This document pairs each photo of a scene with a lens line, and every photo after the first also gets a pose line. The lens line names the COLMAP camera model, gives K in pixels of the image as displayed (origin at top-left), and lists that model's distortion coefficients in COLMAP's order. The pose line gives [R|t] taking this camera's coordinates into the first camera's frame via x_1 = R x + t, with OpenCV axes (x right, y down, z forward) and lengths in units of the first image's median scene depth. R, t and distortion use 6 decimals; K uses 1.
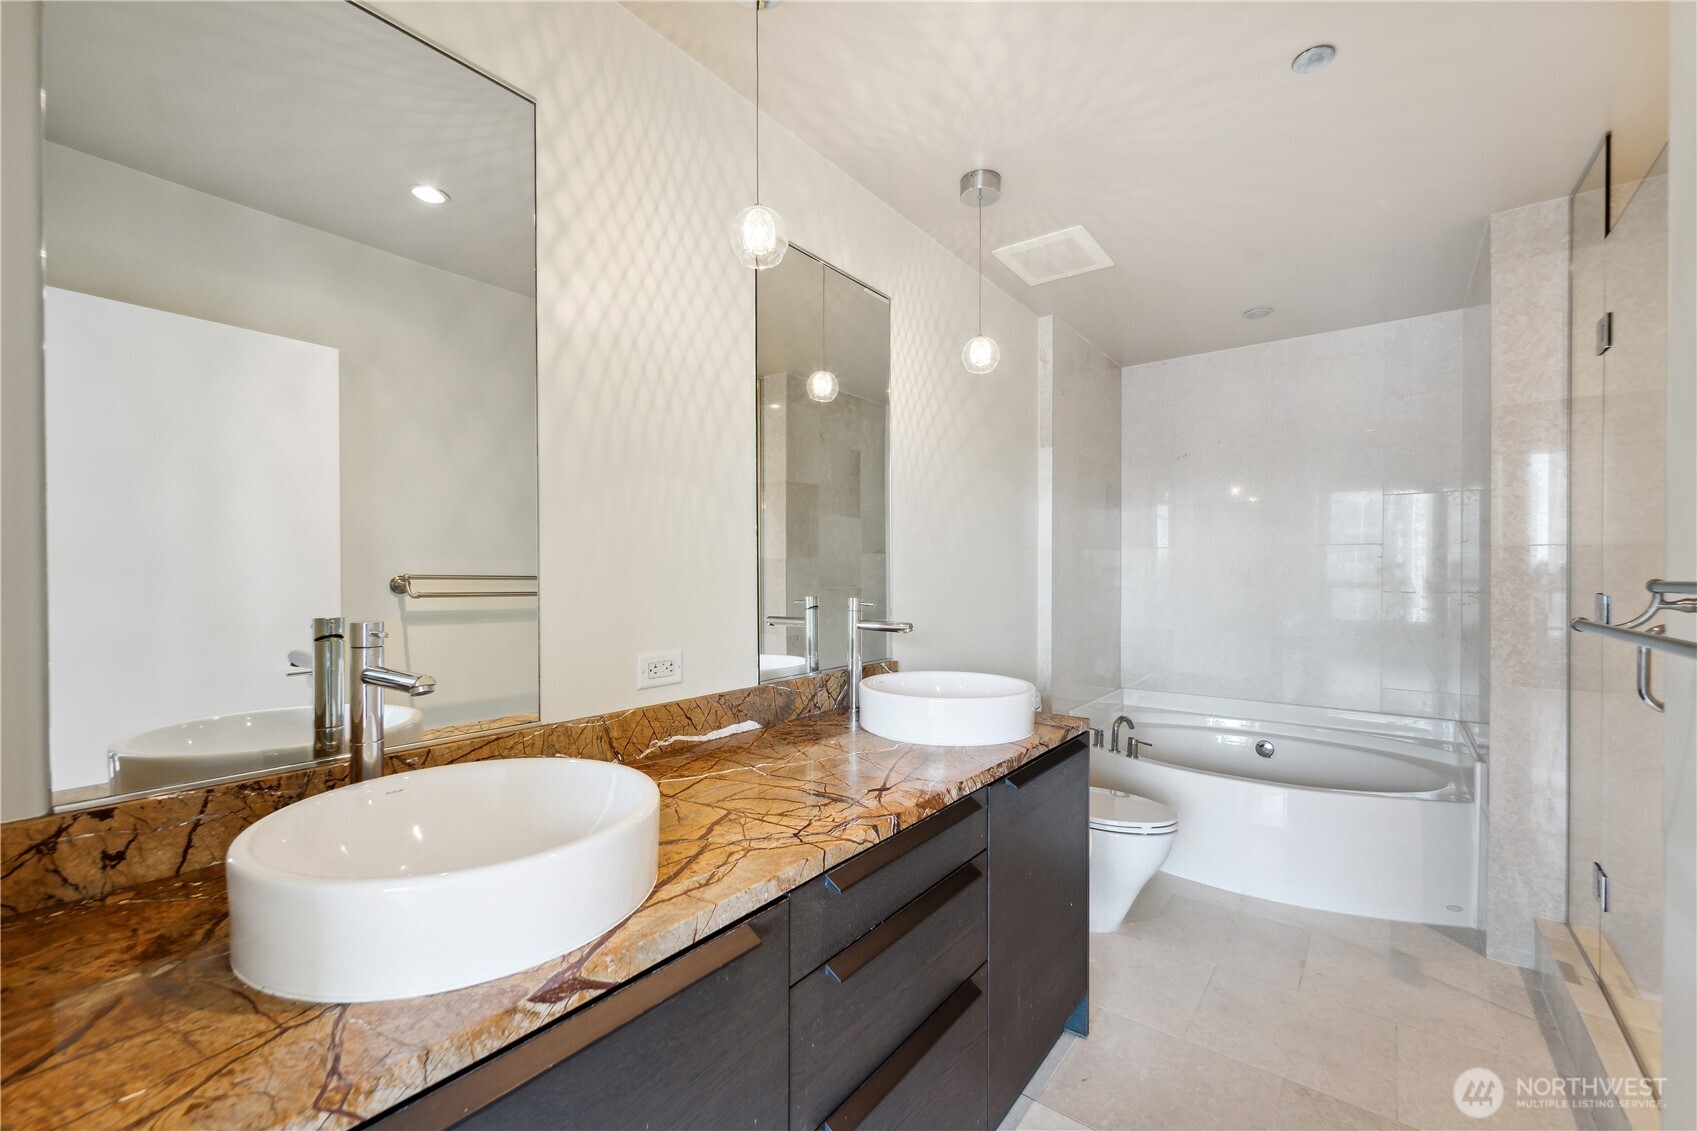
lens RADIAL K [[711.9, 0, 848.8], [0, 711.9, 573.0], [0, 0, 1]] dist [0.003724, -0.001444]
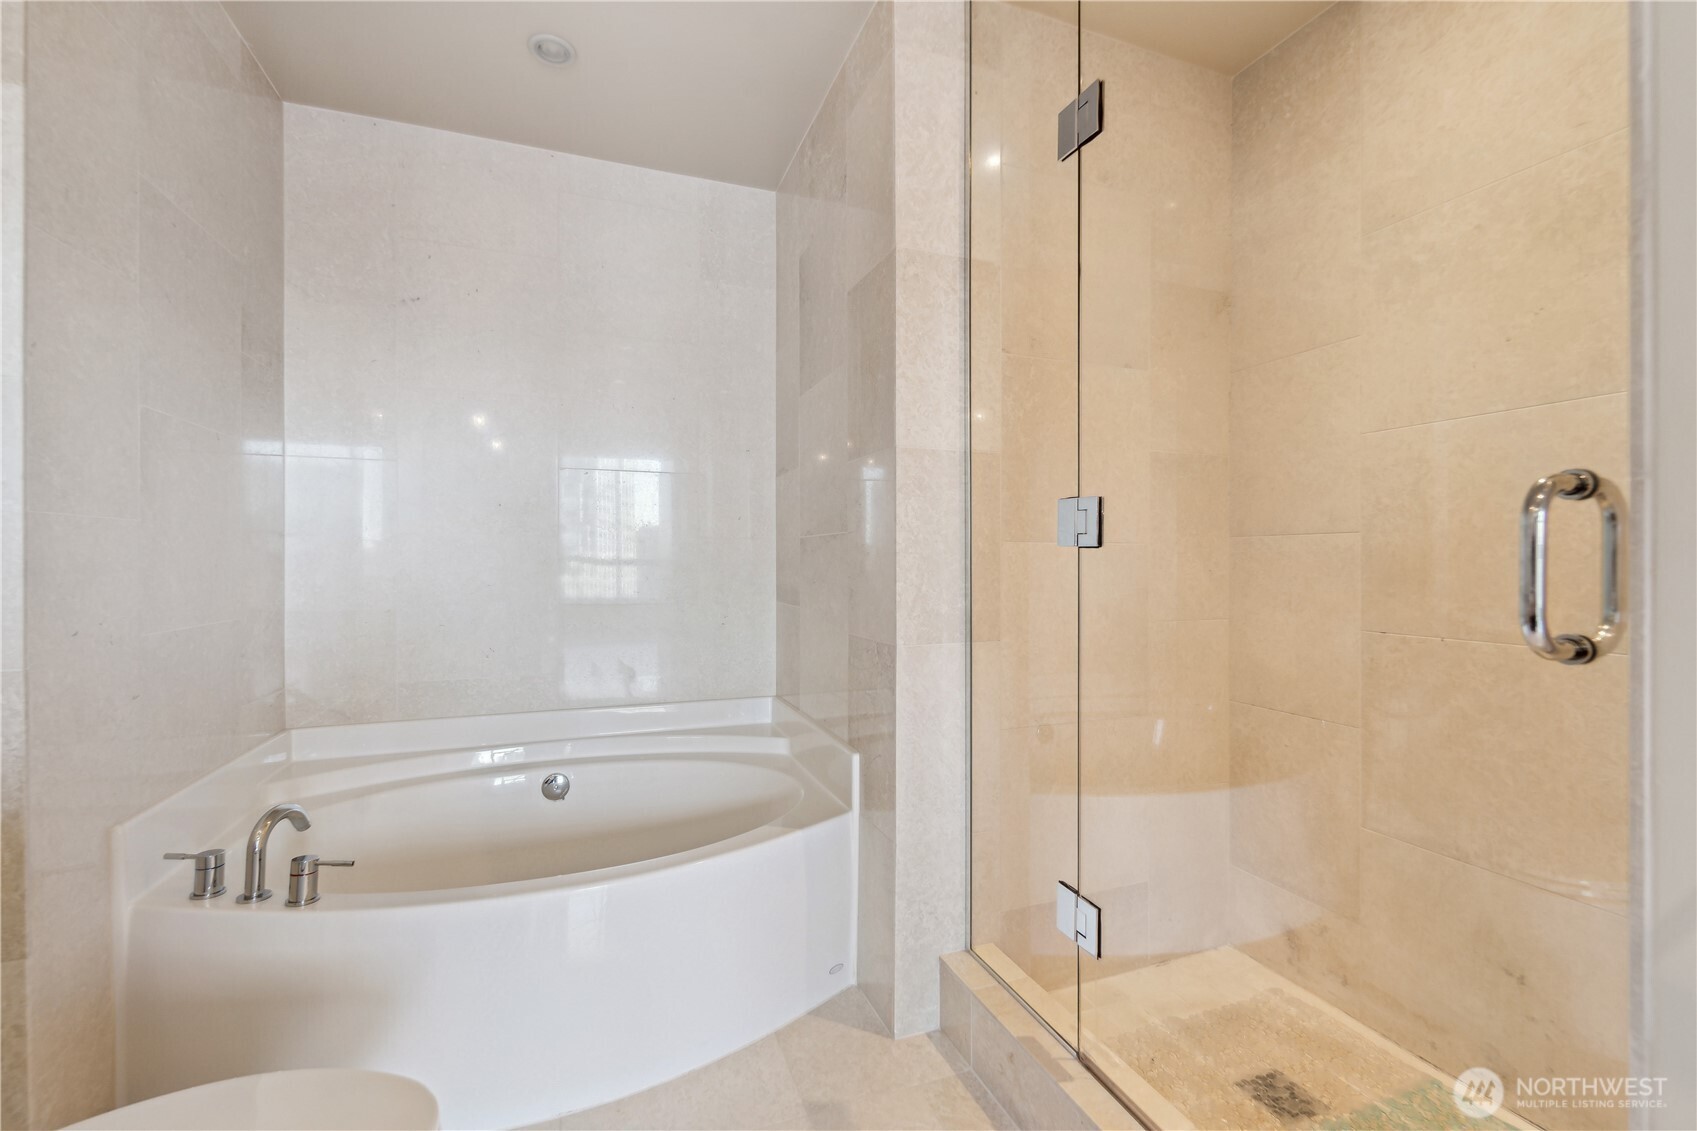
lens RADIAL K [[711.9, 0, 849.6], [0, 711.9, 565.3], [0, 0, 1]] dist [0.003724, -0.001444]
pose [[0.532026, -0.007712, 0.846693, 0.236372], [0.002304, 0.999968, 0.007661, 0.059951], [-0.846725, -0.002125, 0.532027, 0.552305]]
